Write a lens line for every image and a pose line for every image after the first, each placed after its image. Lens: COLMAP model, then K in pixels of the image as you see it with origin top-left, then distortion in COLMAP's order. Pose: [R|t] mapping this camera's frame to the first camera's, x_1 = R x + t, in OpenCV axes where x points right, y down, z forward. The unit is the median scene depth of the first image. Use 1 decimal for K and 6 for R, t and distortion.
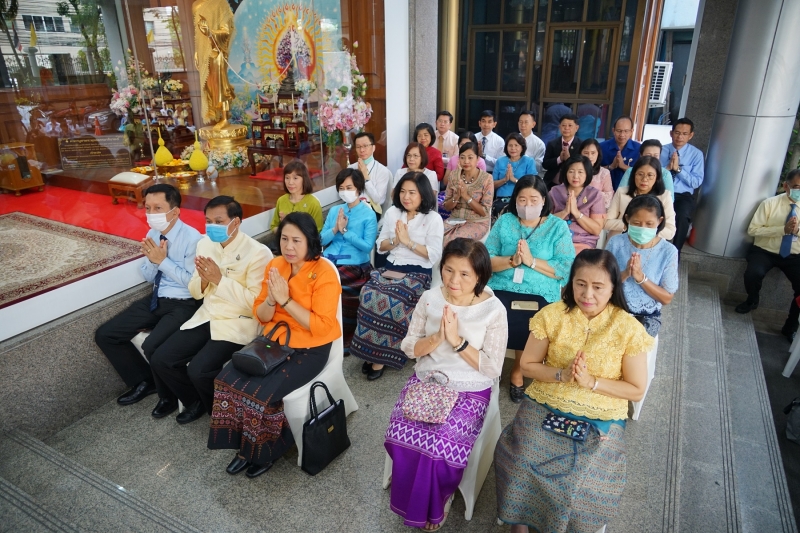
lens RADIAL K [[548.3, 0, 400.0], [0, 548.3, 266.5], [0, 0, 1]] dist [-0.054316, 0.003712]
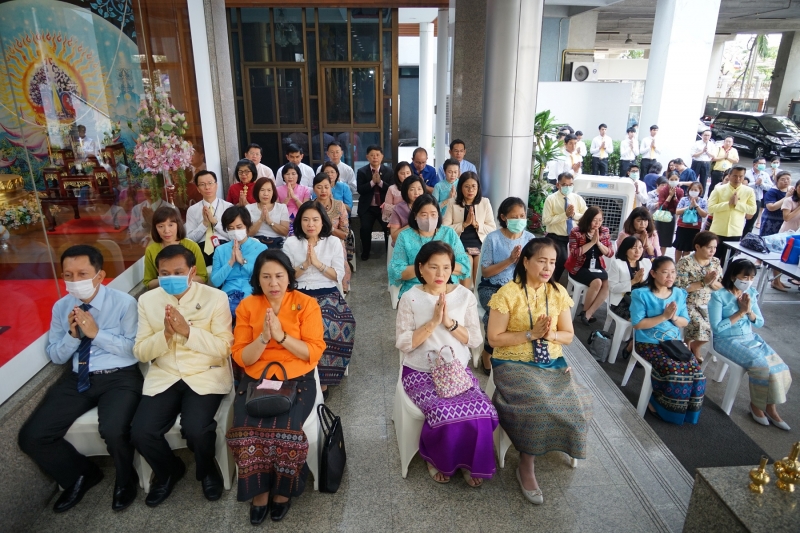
lens RADIAL K [[532.4, 0, 400.0], [0, 532.4, 266.5], [0, 0, 1]] dist [0.001402, 0.002877]
pose [[0.857894, -0.165055, 0.486595, -0.358352], [0.186300, 0.982481, 0.004805, -0.019599], [-0.478863, 0.086530, 0.873615, -0.002831]]
